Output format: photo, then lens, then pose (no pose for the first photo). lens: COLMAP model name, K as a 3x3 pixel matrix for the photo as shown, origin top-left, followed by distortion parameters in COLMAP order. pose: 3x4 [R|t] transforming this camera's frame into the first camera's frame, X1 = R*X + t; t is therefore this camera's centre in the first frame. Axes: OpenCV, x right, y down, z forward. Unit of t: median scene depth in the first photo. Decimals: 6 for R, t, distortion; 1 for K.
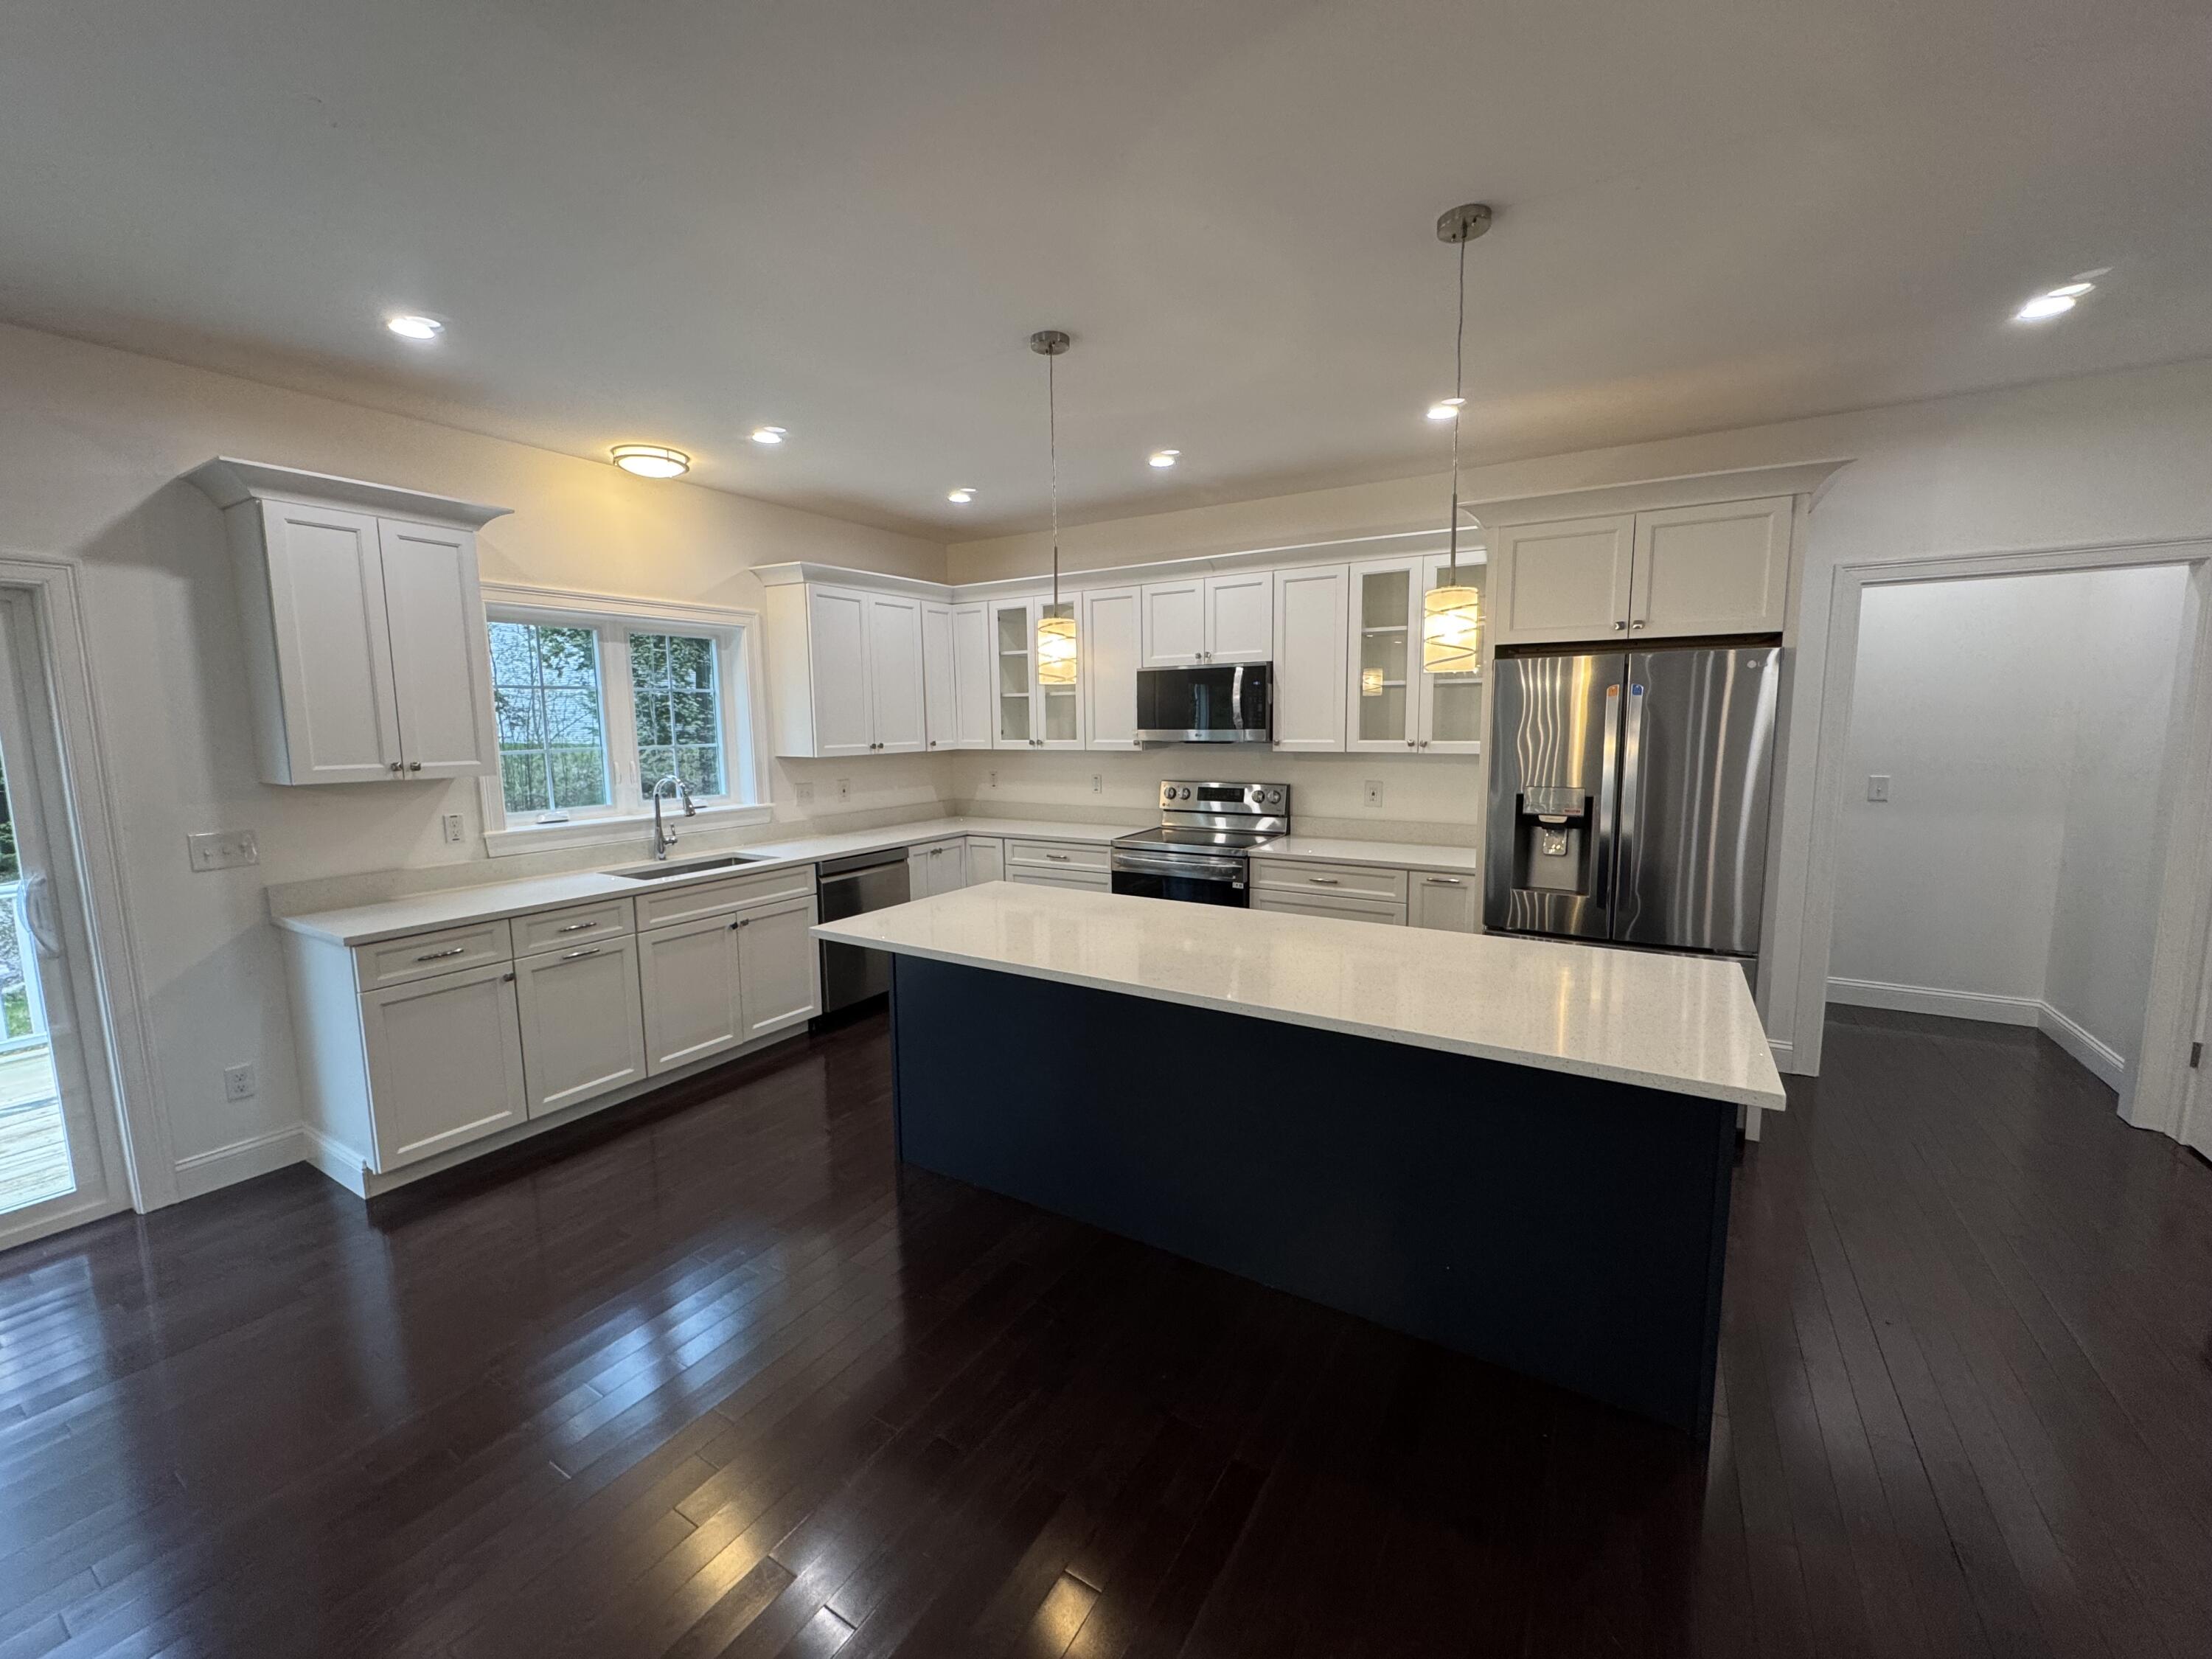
lens RADIAL K [[880.0, 0, 1105.4], [0, 880.0, 826.6], [0, 0, 1]] dist [-0.003135, 0.000206]
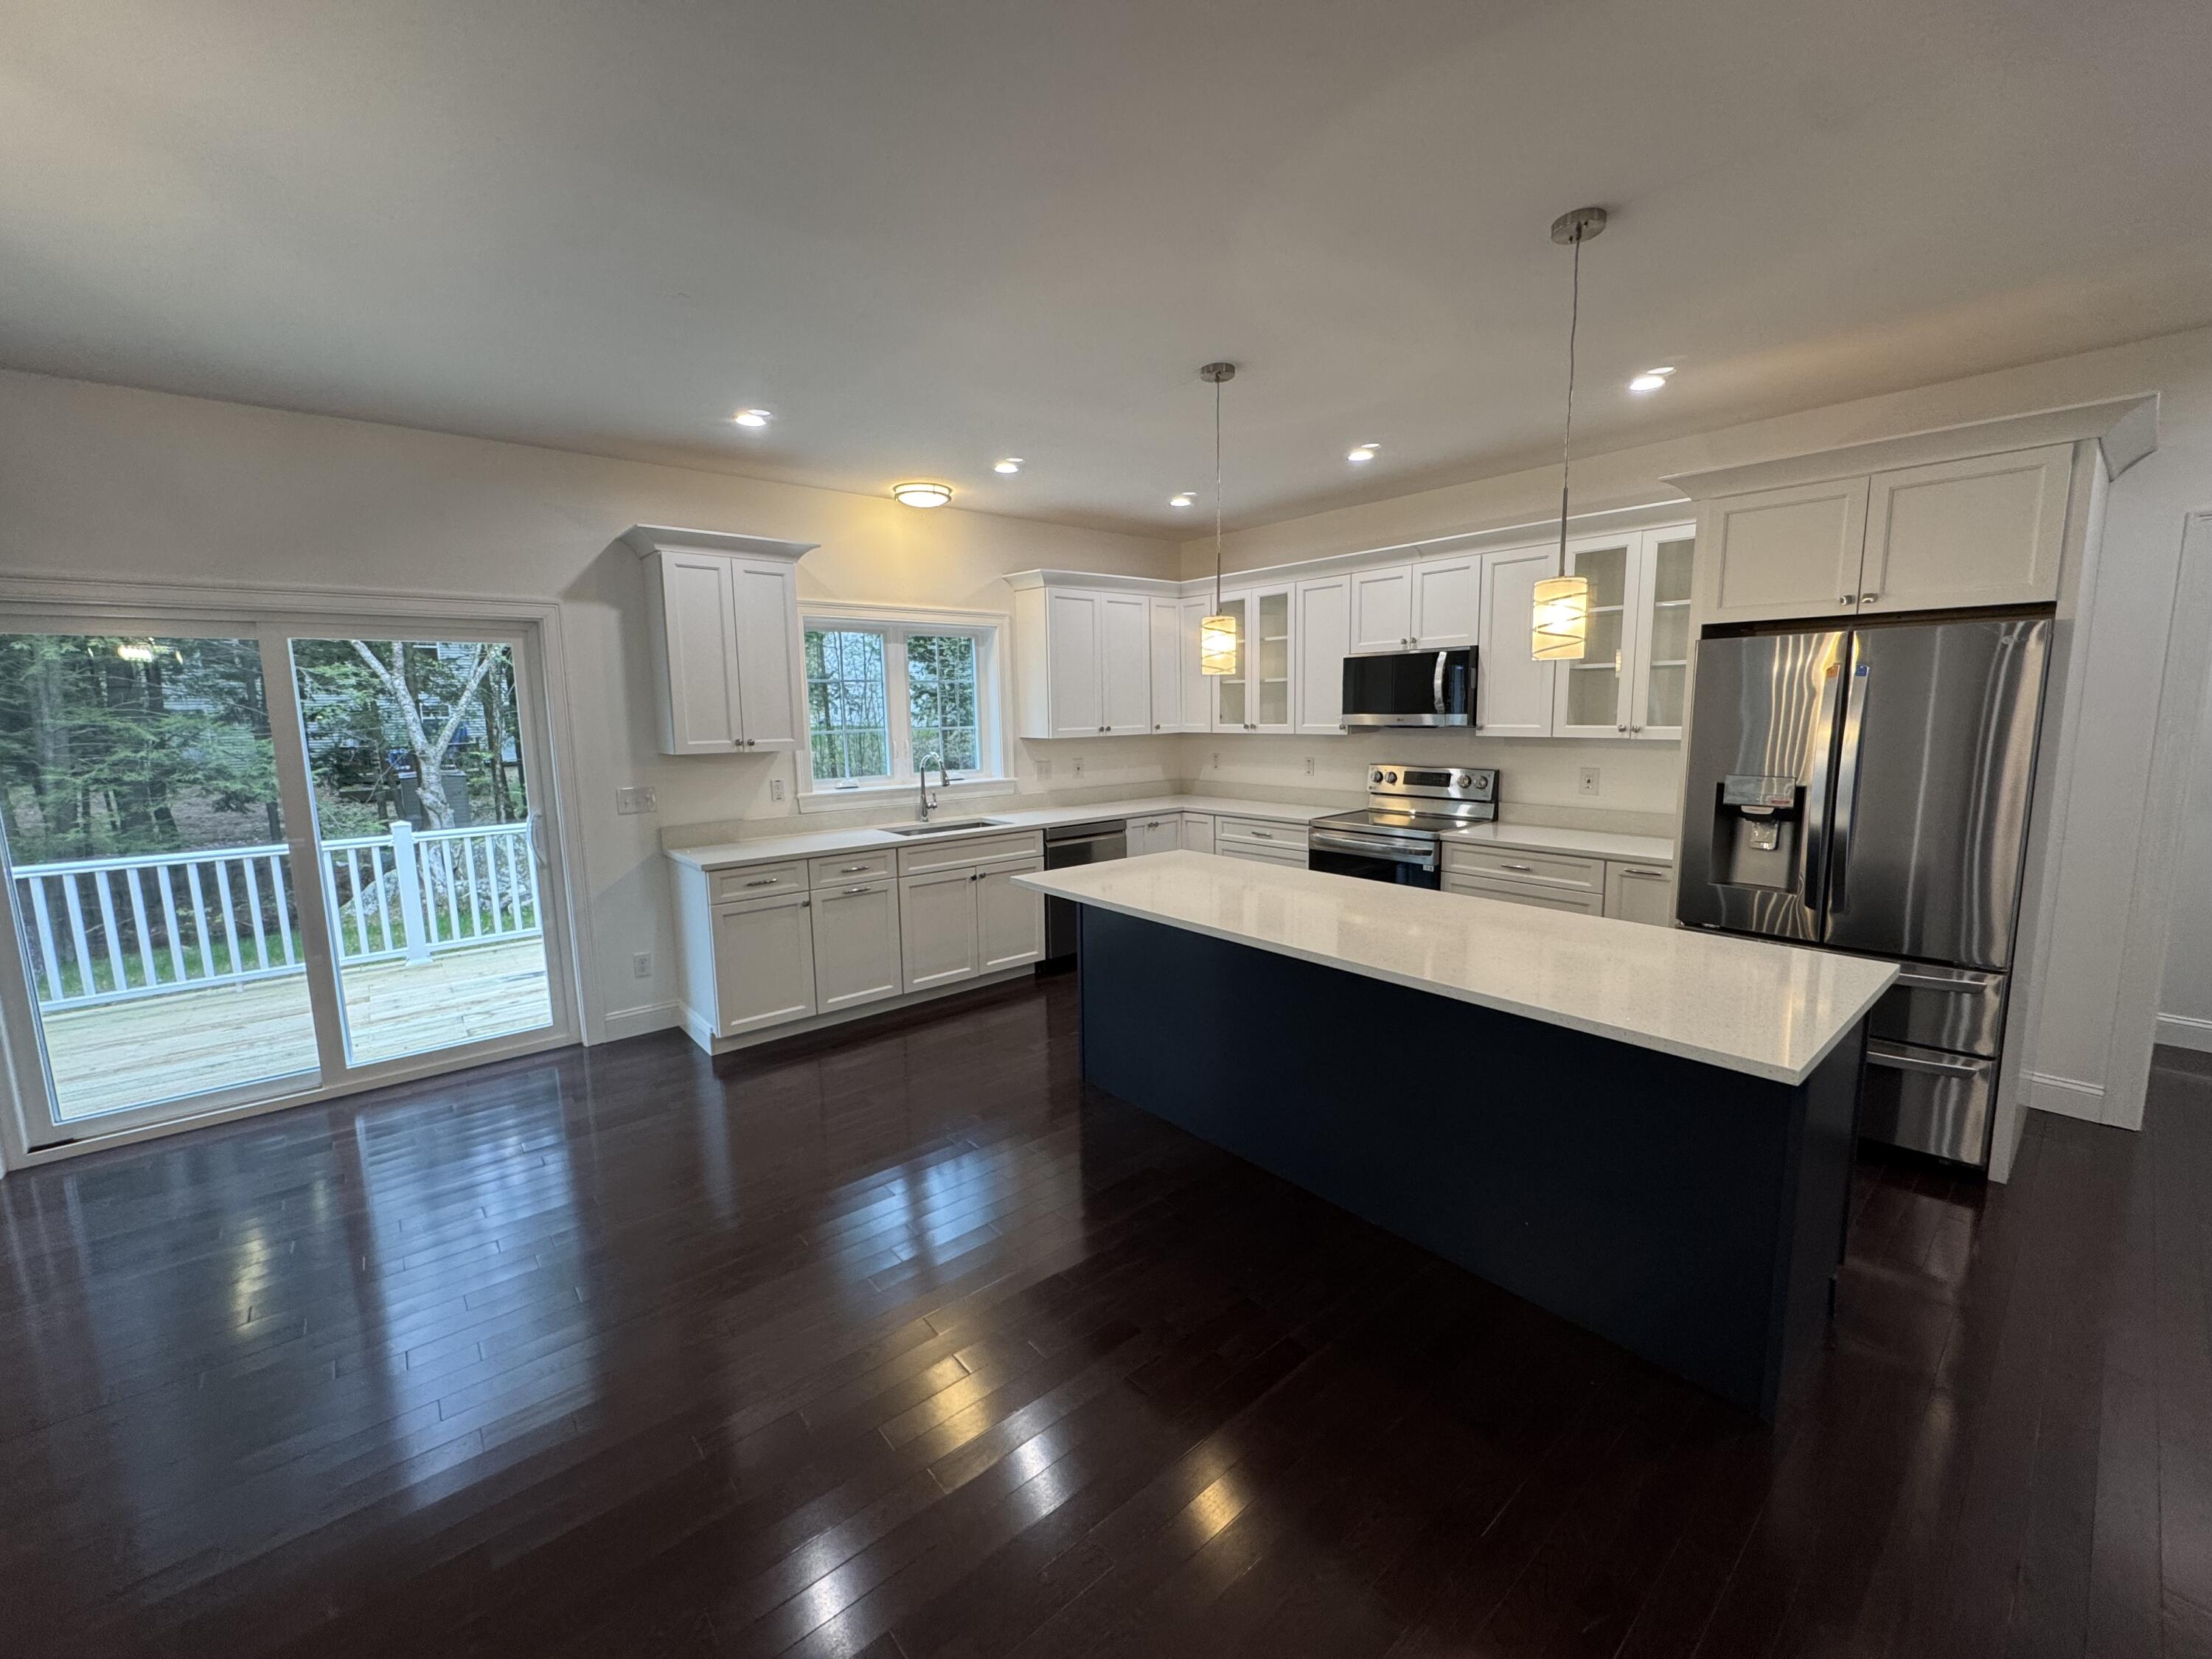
lens RADIAL K [[880.0, 0, 1105.9], [0, 880.0, 827.2], [0, 0, 1]] dist [-0.003135, 0.000206]
pose [[0.950263, 0.038988, -0.308998, 0.124744], [-0.033275, 0.999164, 0.023737, 0.009284], [0.309665, -0.012274, 0.950766, -0.092658]]
